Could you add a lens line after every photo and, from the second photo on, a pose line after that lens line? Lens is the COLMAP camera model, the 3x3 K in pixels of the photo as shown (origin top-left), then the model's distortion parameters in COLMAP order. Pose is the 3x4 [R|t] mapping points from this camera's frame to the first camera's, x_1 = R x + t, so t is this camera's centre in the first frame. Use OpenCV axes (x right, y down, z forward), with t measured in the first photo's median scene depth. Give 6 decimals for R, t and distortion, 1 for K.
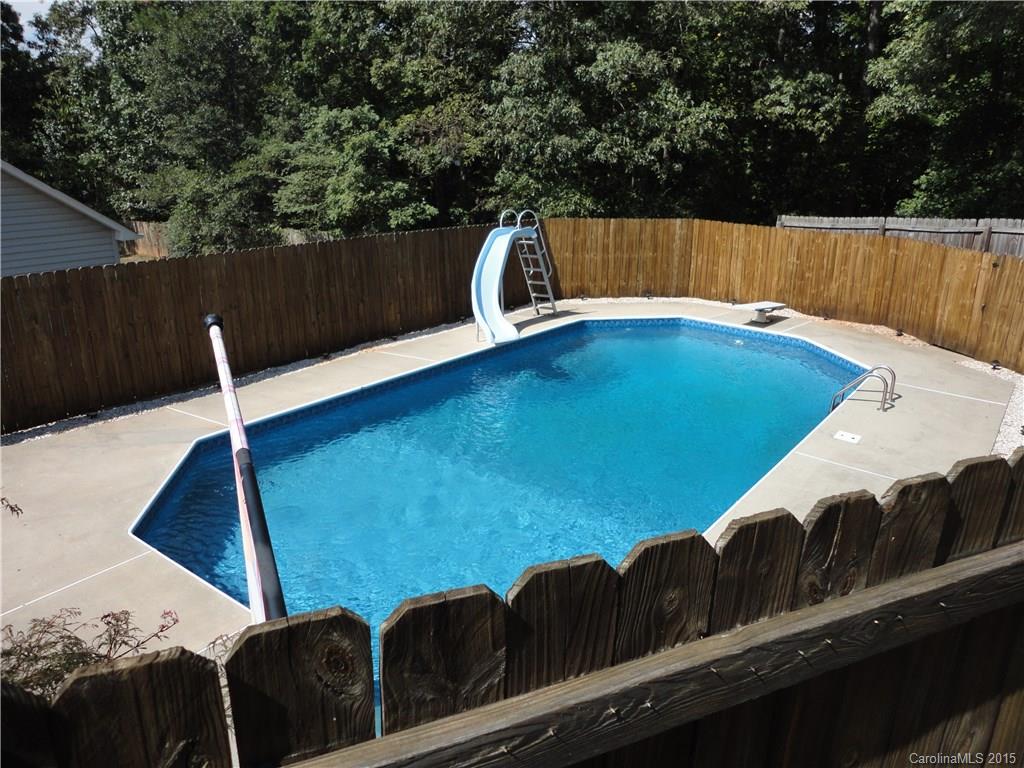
lens RADIAL K [[766.2, 0, 499.1], [0, 766.2, 391.0], [0, 0, 1]] dist [0.008275, 0.001475]
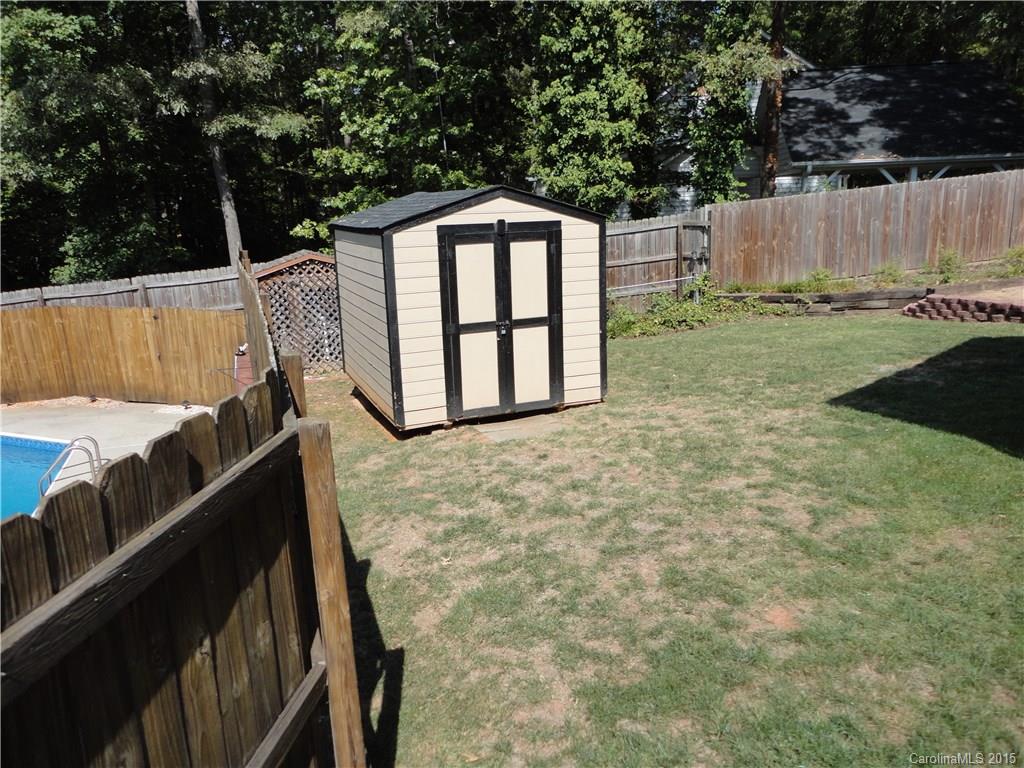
lens RADIAL K [[766.2, 0, 533.5], [0, 766.2, 398.7], [0, 0, 1]] dist [0.008275, 0.001475]
pose [[0.529582, -0.249992, 0.810585, 0.015530], [0.305837, 0.947587, 0.092431, 0.004158], [-0.791206, 0.198956, 0.578281, -0.012278]]
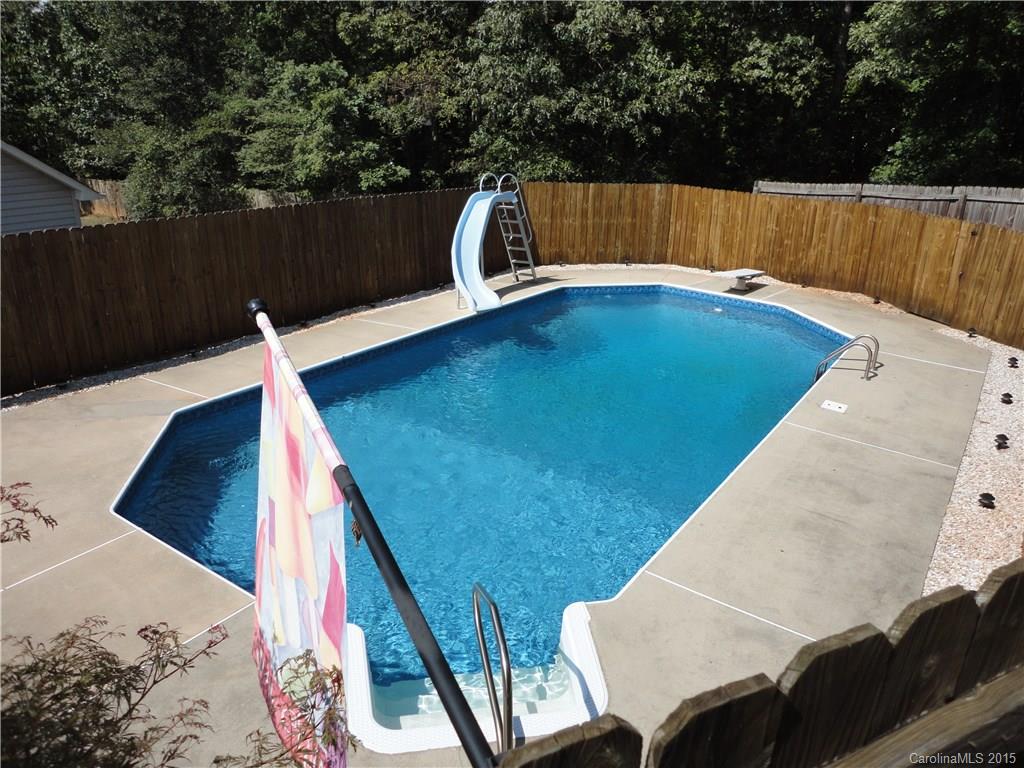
lens RADIAL K [[766.2, 0, 501.4], [0, 766.2, 393.6], [0, 0, 1]] dist [0.008275, 0.001475]
pose [[0.998907, -0.002583, 0.046664, -0.012931], [0.000246, 0.998749, 0.050007, -0.003217], [-0.046734, -0.049941, 0.997658, 0.008523]]
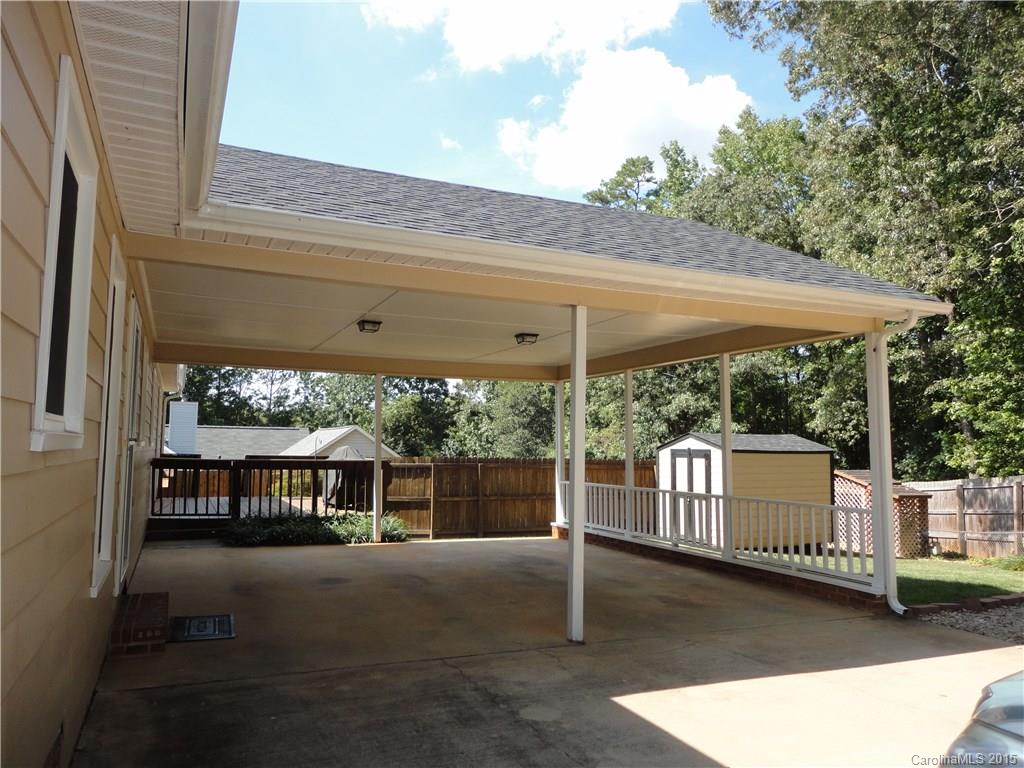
lens RADIAL K [[766.2, 0, 515.6], [0, 766.2, 387.3], [0, 0, 1]] dist [0.008275, 0.001475]
pose [[0.887434, -0.045722, -0.458661, 0.586825], [-0.138333, 0.922780, -0.359641, 0.237883], [0.439687, 0.382606, 0.812581, -0.648417]]
